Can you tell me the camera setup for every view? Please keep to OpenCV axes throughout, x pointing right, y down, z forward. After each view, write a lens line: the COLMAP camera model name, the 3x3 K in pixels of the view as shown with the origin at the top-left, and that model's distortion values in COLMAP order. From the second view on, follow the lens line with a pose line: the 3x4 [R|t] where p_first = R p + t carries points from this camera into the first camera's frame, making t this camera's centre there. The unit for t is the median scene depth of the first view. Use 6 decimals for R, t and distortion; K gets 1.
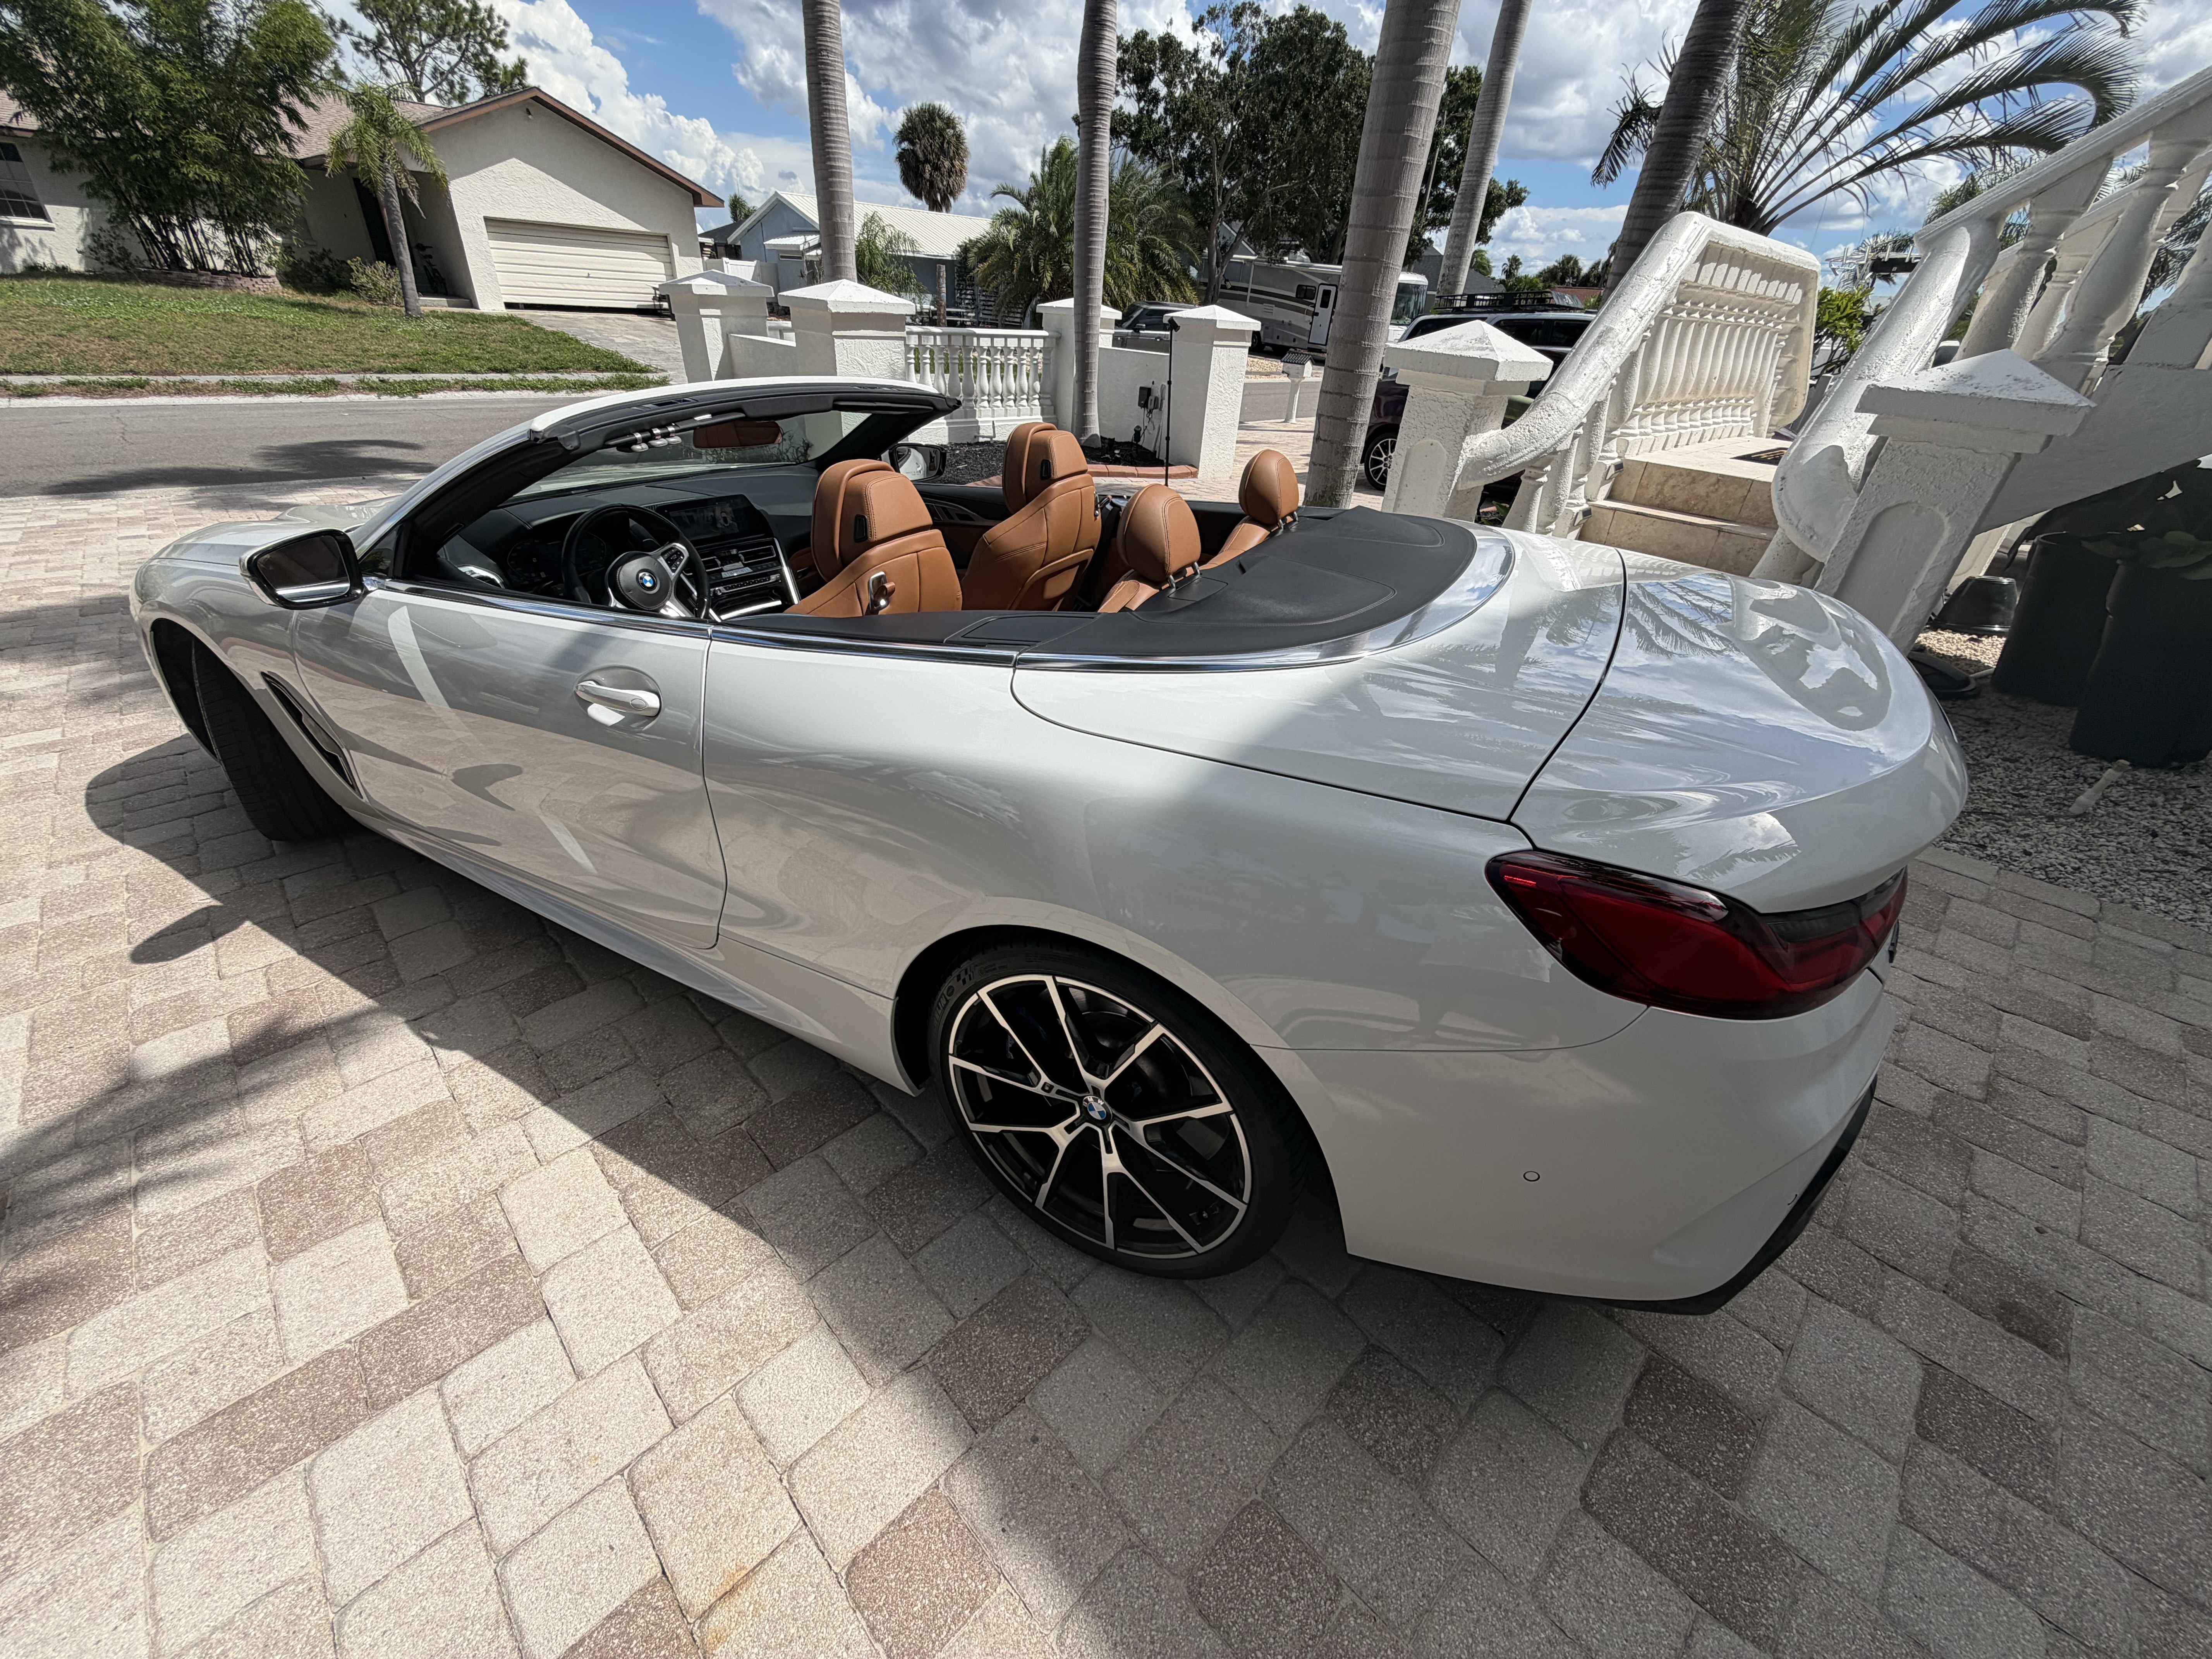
lens RADIAL K [[884.4, 0, 1101.0], [0, 884.4, 832.3], [0, 0, 1]] dist [-0.001712, 0.000767]
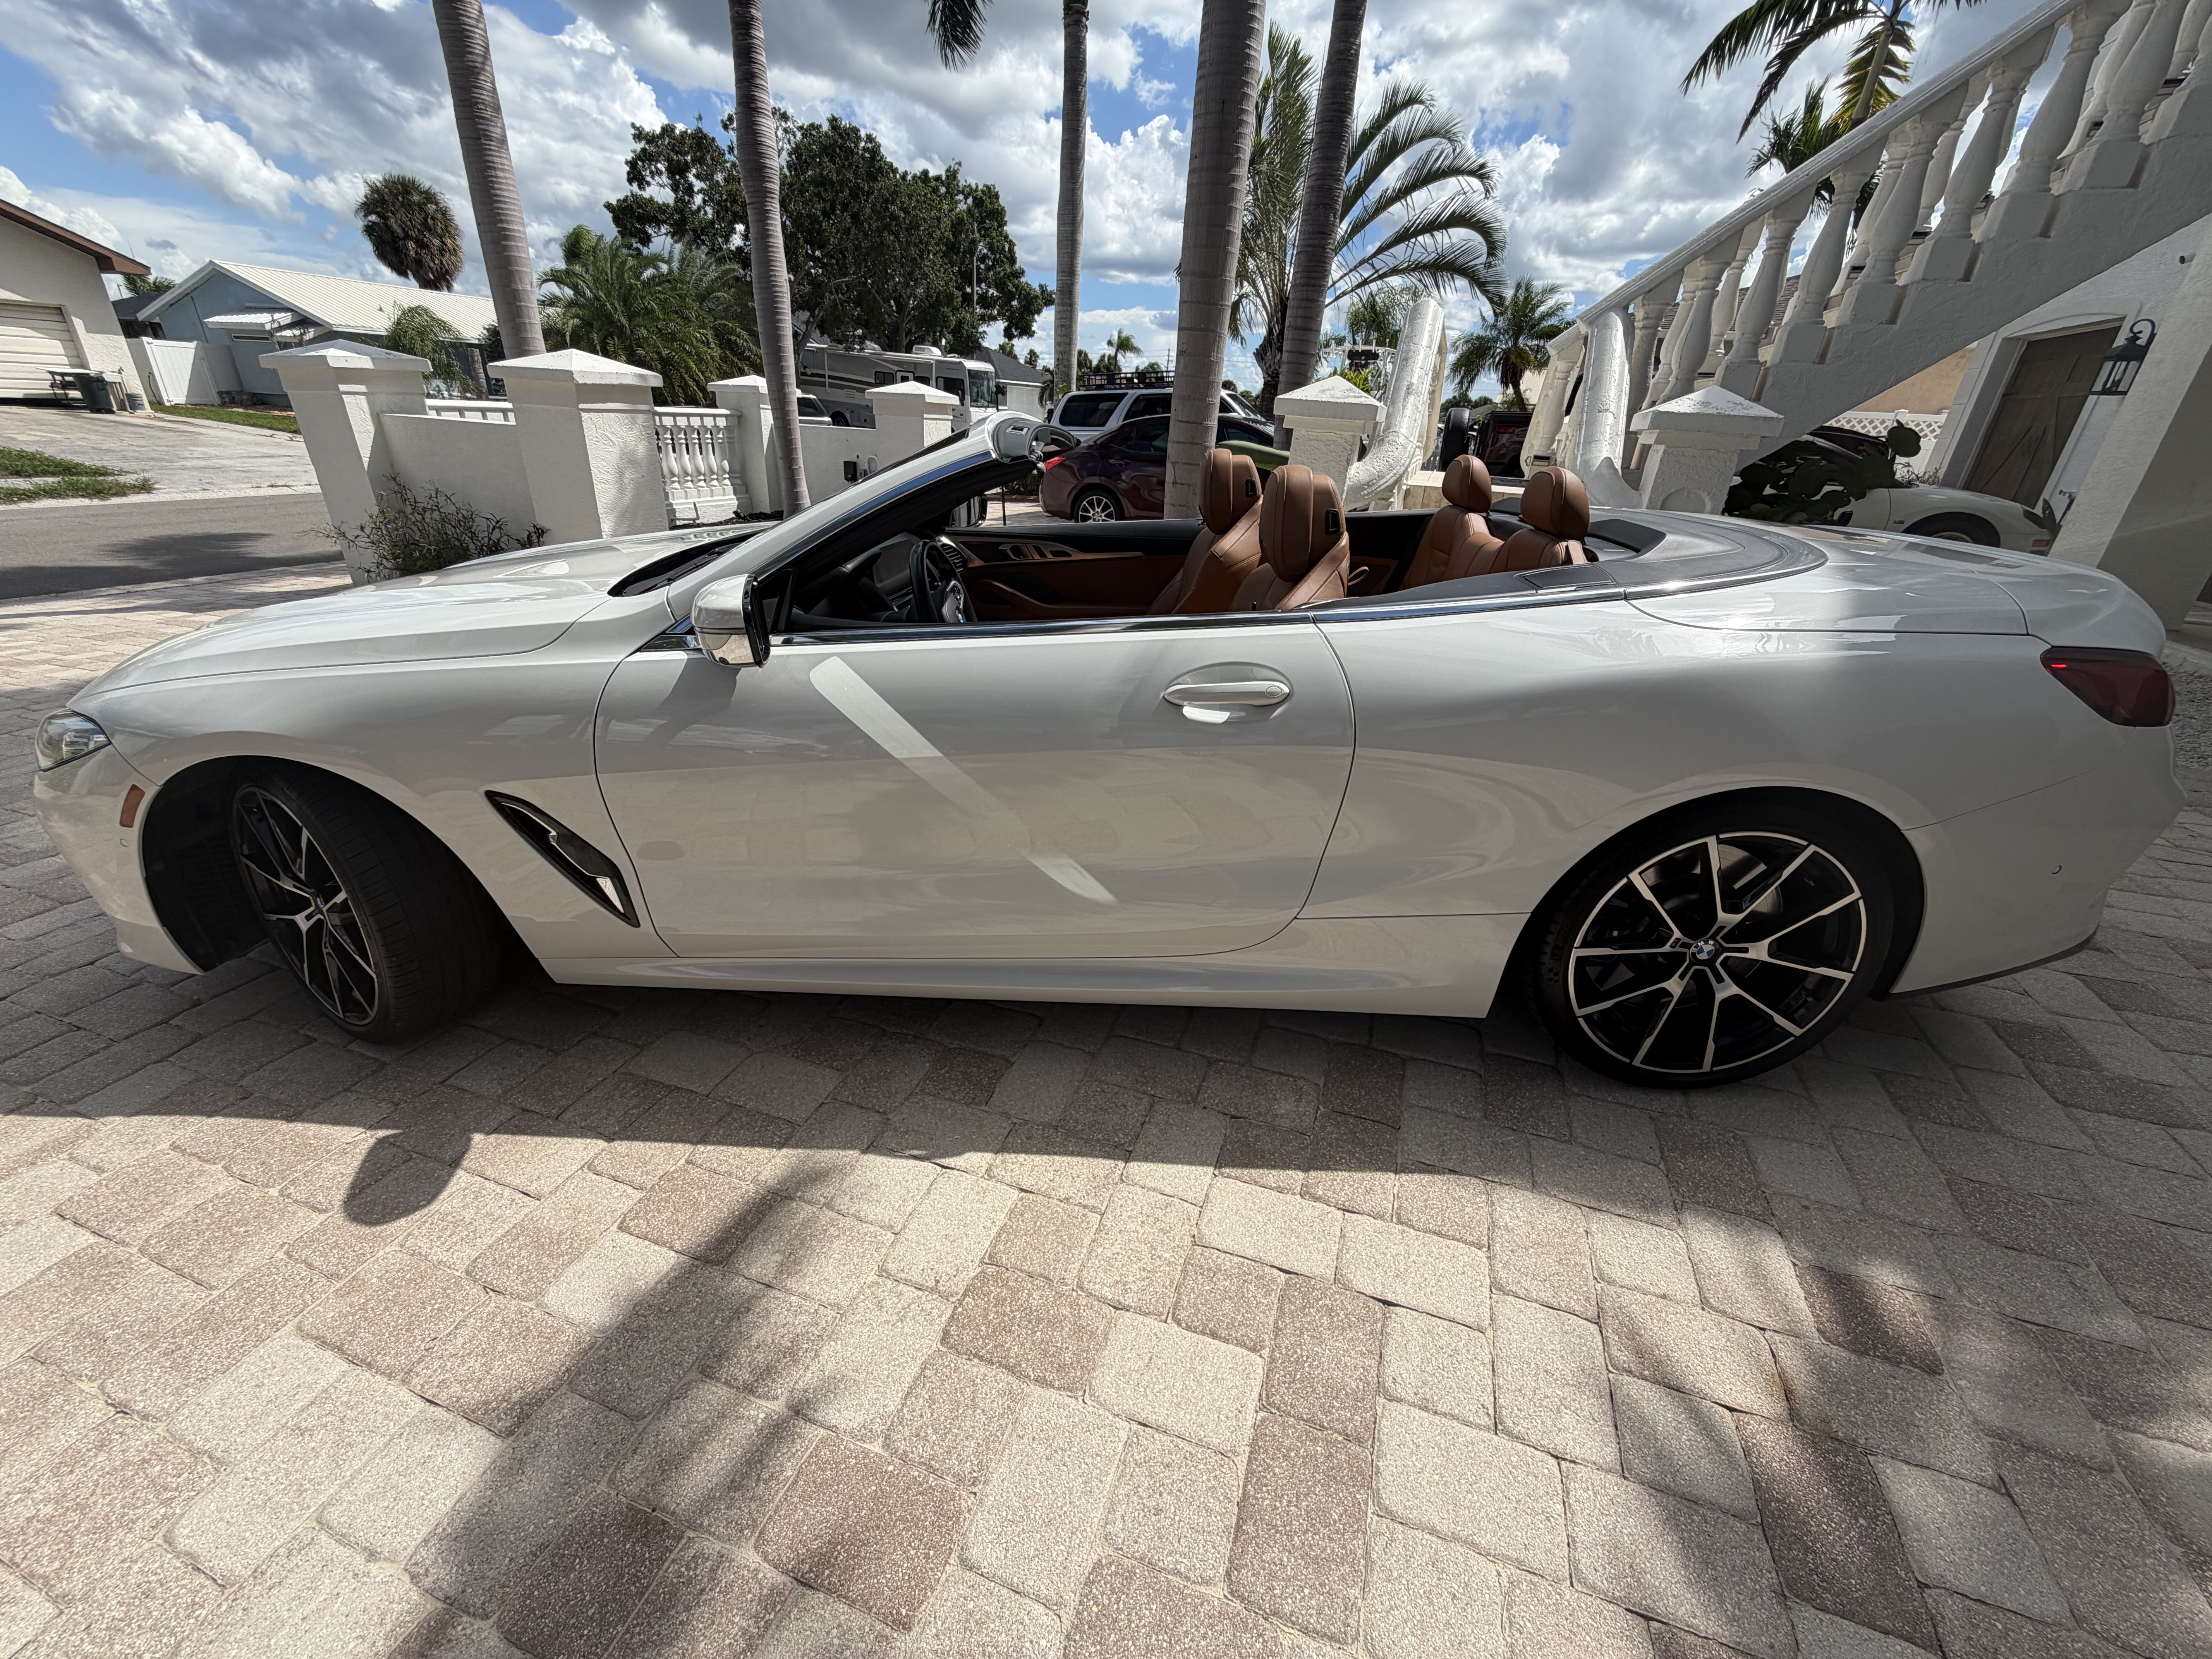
lens RADIAL K [[884.4, 0, 1101.0], [0, 884.4, 832.3], [0, 0, 1]] dist [-0.001712, 0.000767]
pose [[0.899445, -0.201135, 0.387999, -0.161638], [0.230314, 0.972664, -0.029686, -0.000388], [-0.371422, 0.116062, 0.921181, 0.022033]]
